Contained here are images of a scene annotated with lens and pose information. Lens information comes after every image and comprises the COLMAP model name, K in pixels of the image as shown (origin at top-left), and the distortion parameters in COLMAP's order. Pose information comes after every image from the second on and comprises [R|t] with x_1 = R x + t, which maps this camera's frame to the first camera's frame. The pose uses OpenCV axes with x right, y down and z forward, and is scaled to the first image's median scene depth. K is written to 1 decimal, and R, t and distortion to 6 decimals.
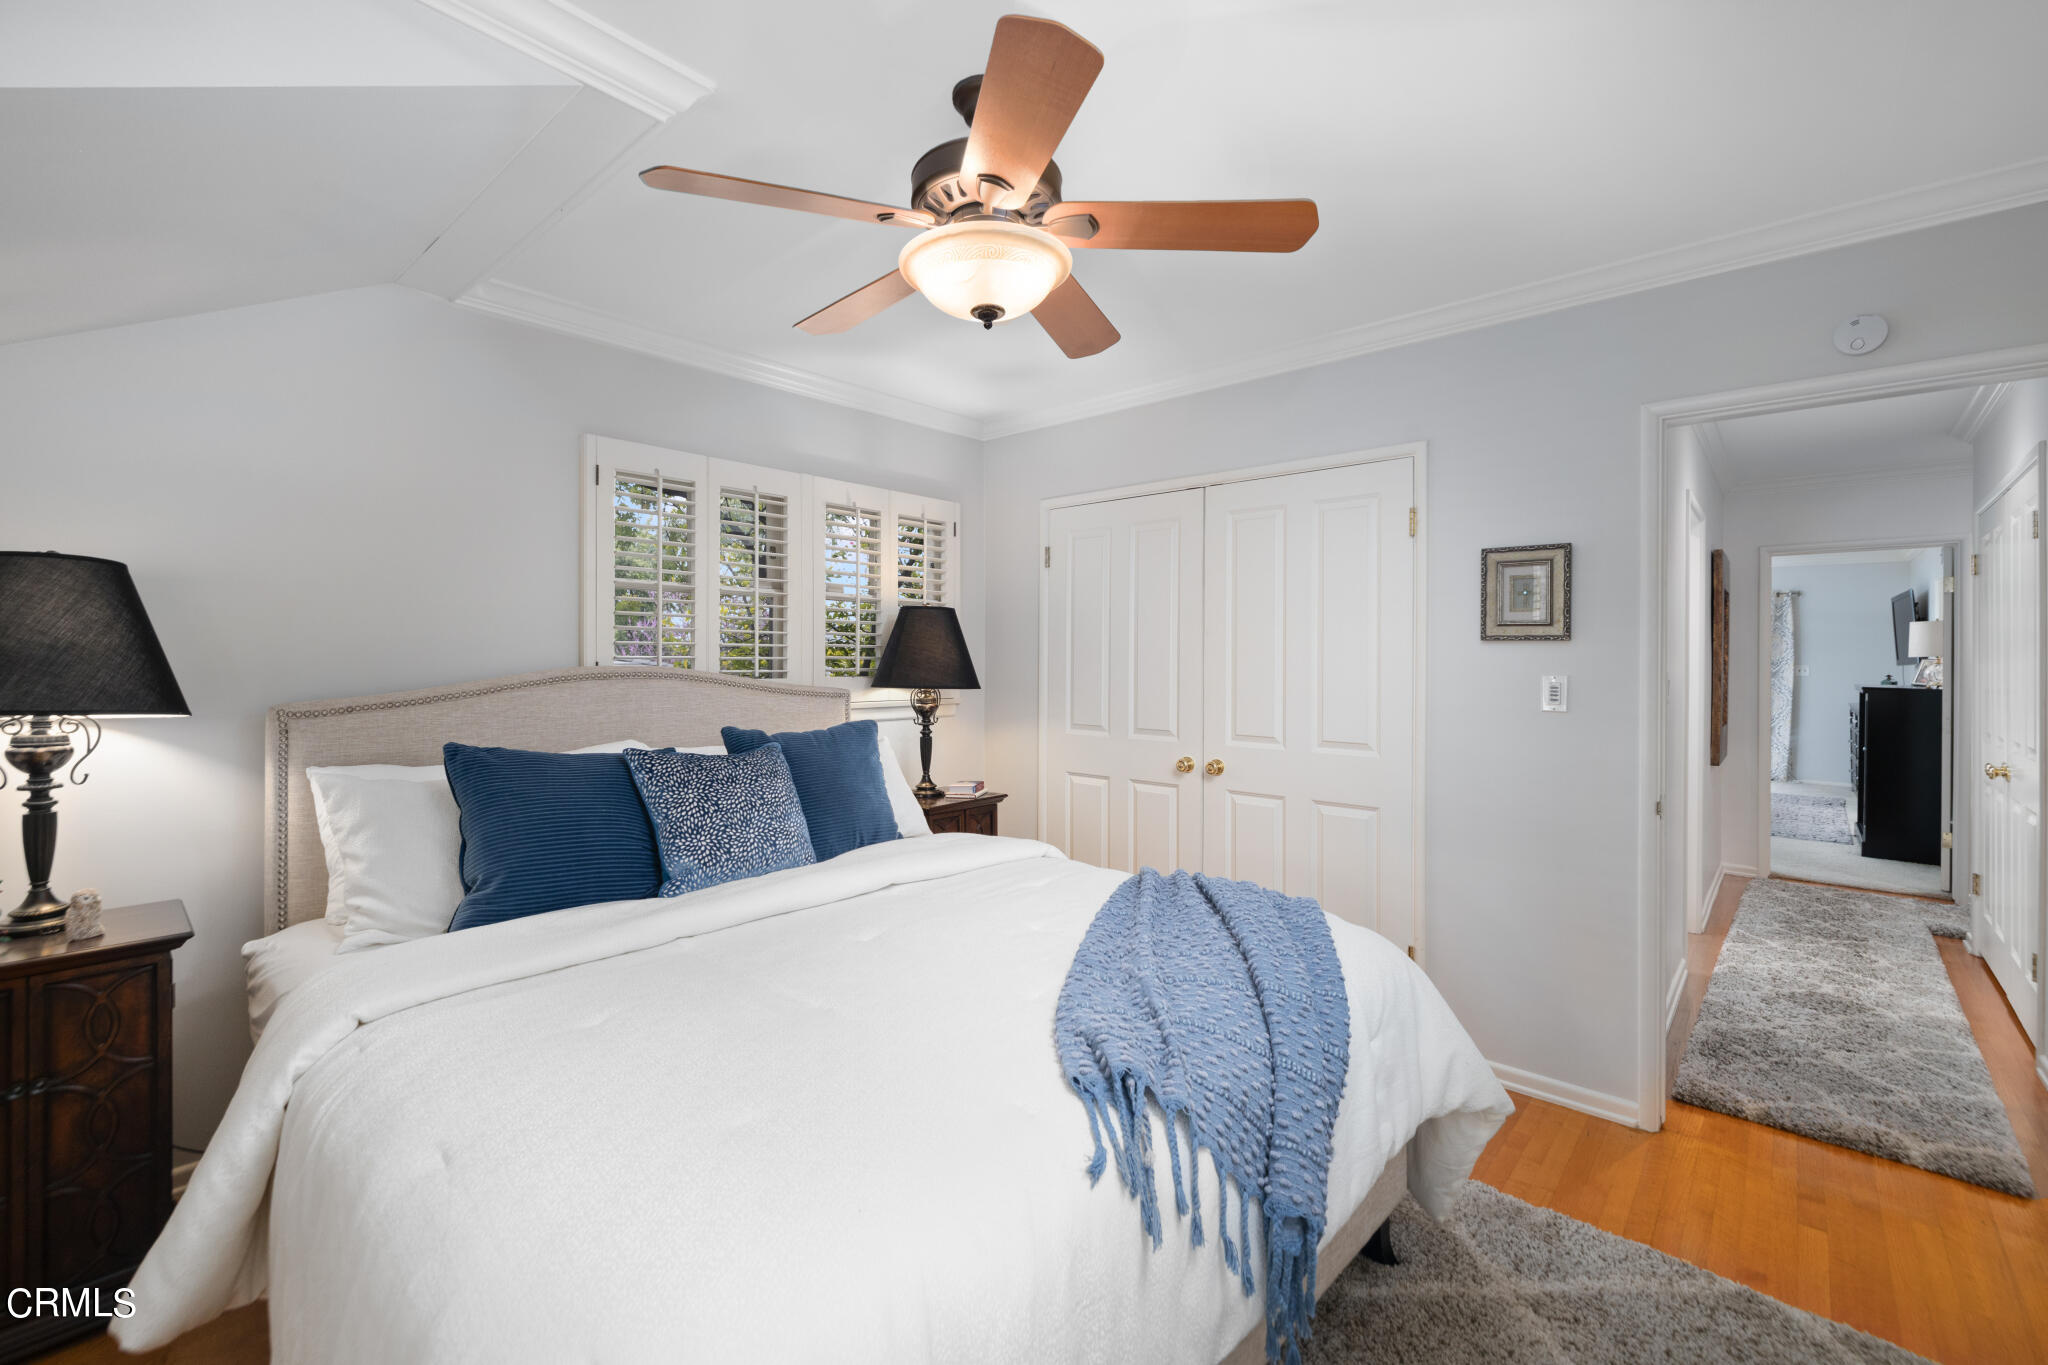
lens RADIAL K [[891.1, 0, 1043.4], [0, 891.1, 663.5], [0, 0, 1]] dist [0.000977, 0.000142]
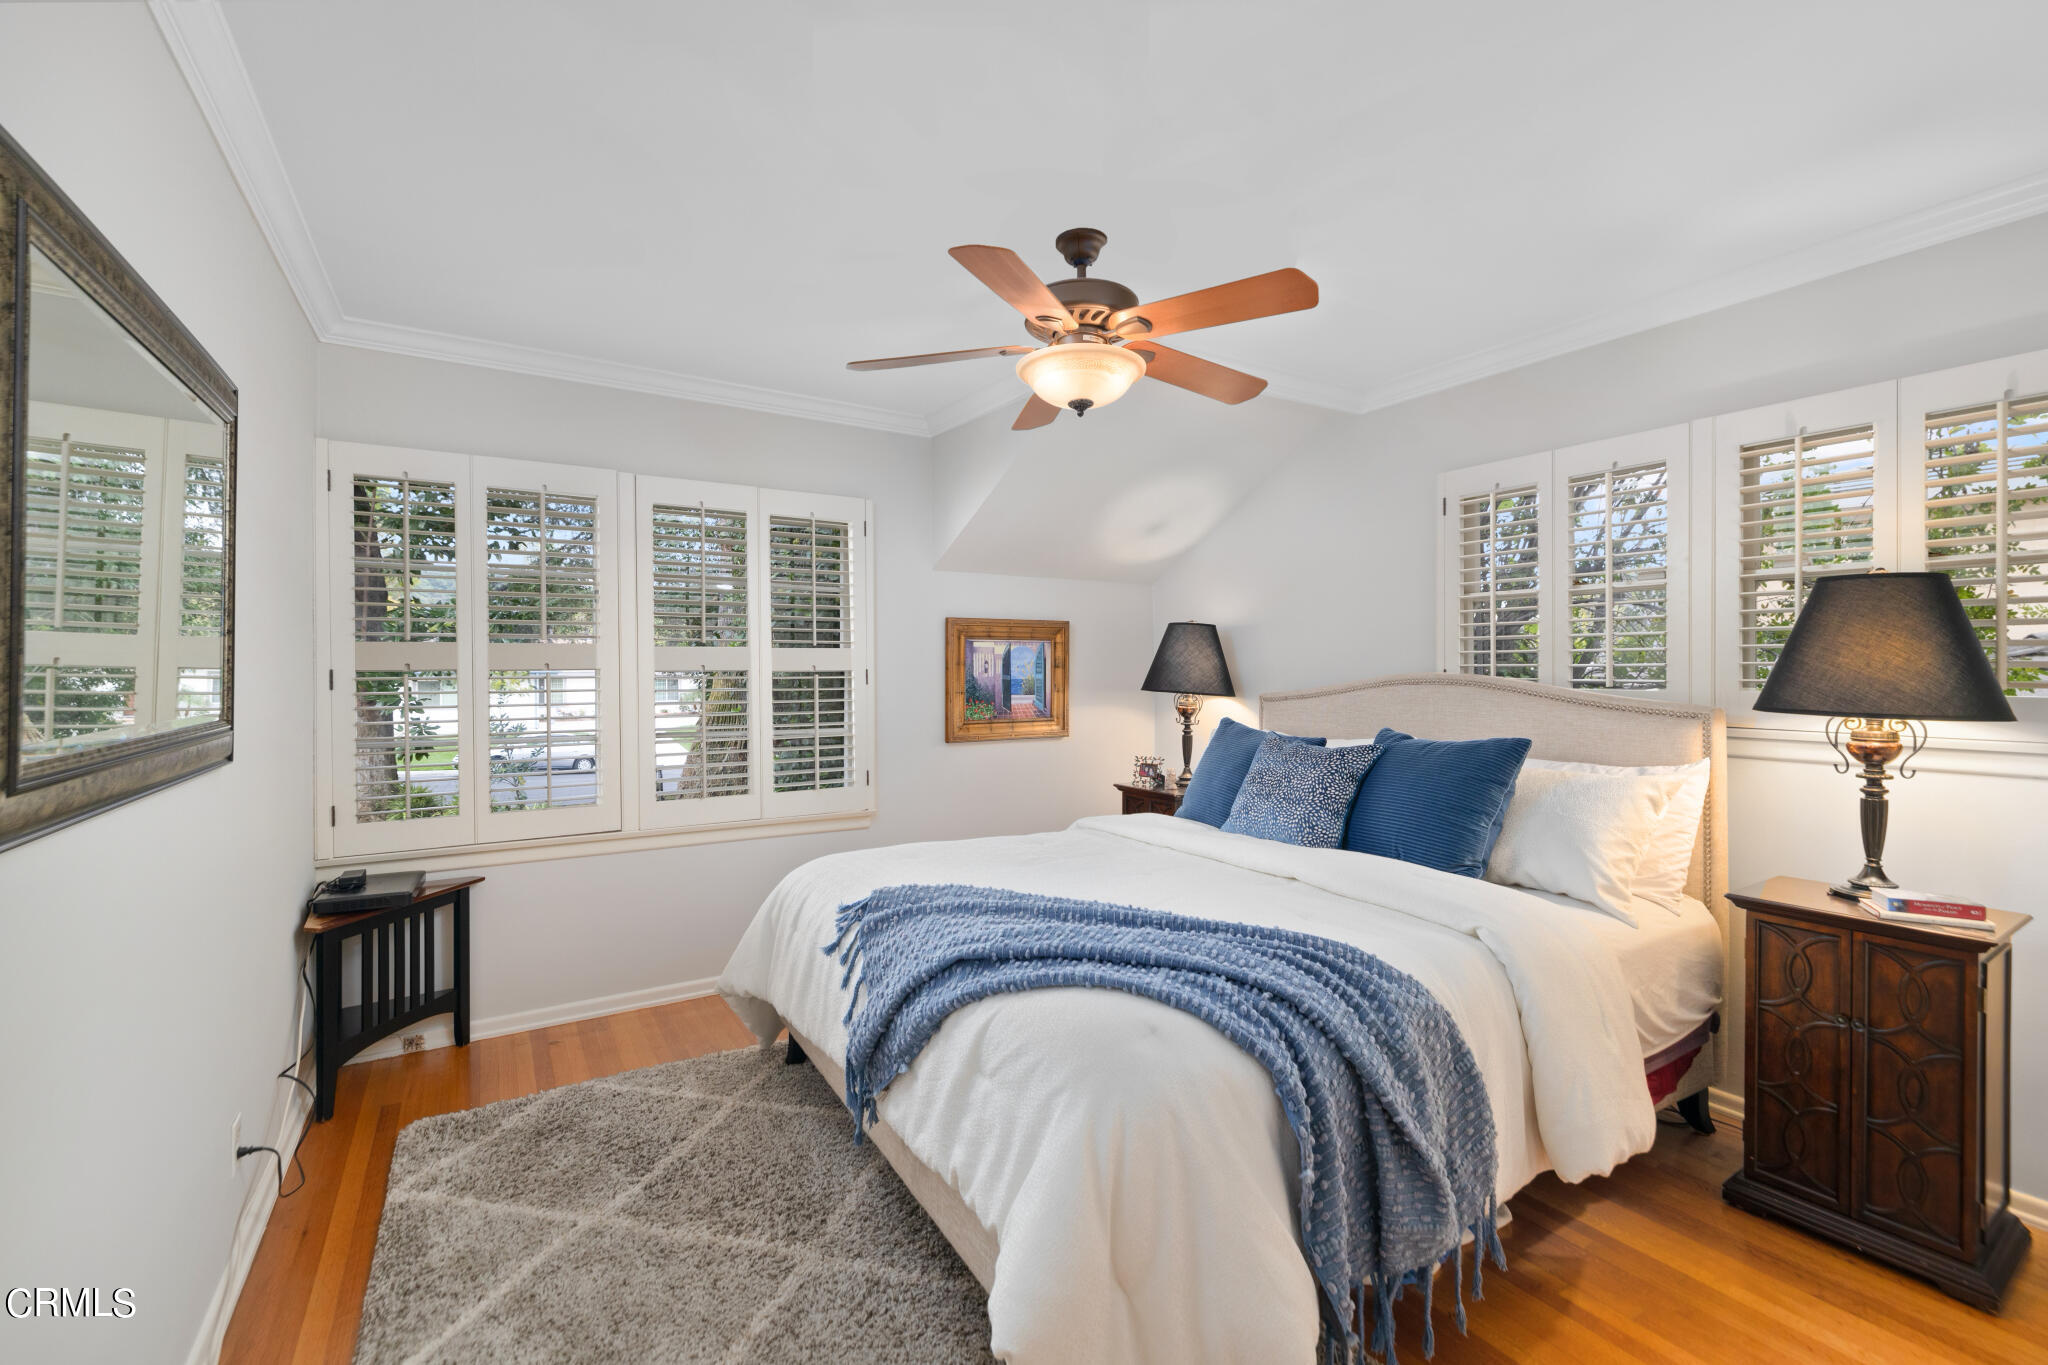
lens RADIAL K [[891.1, 0, 1043.4], [0, 891.1, 663.5], [0, 0, 1]] dist [0.000977, 0.000142]
pose [[-0.302452, -0.004601, -0.953154, 0.294044], [0.000879, 0.999987, -0.005106, -0.001596], [0.953164, -0.002382, -0.302444, 0.334049]]
